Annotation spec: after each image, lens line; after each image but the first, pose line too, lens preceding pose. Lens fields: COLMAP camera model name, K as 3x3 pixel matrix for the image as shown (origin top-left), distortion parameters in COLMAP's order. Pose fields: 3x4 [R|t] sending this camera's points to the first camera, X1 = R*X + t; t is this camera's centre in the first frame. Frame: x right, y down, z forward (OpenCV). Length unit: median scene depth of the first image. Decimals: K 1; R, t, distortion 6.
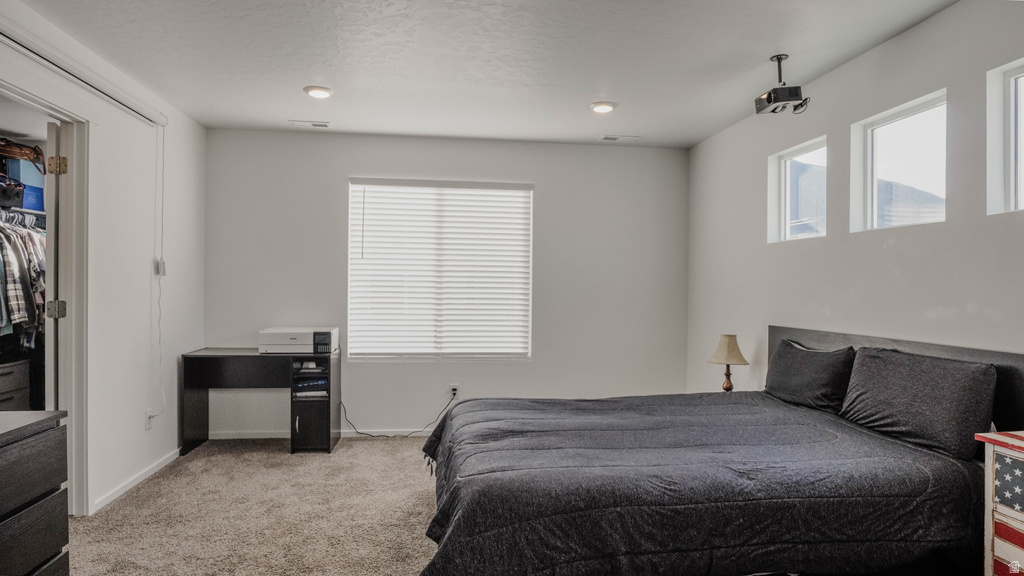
lens RADIAL K [[558.6, 0, 509.4], [0, 558.6, 289.3], [0, 0, 1]] dist [-0.031719, 0.007663]
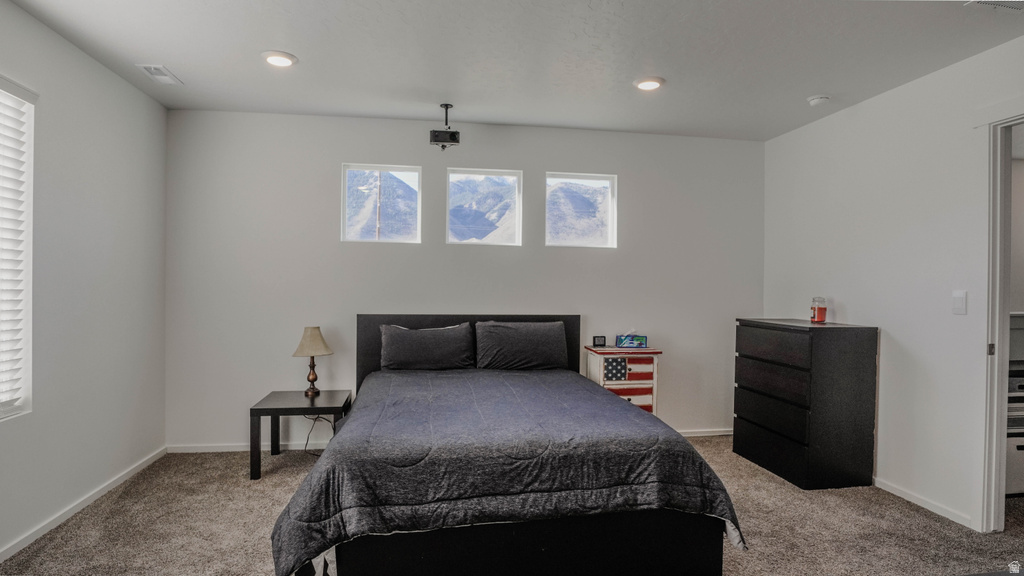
lens RADIAL K [[558.6, 0, 505.1], [0, 558.6, 286.5], [0, 0, 1]] dist [-0.031719, 0.007663]
pose [[-0.009803, -0.010106, 0.999901, -0.628992], [-0.007644, 0.999920, 0.010031, -0.005397], [-0.999923, -0.007545, -0.009879, 0.657713]]
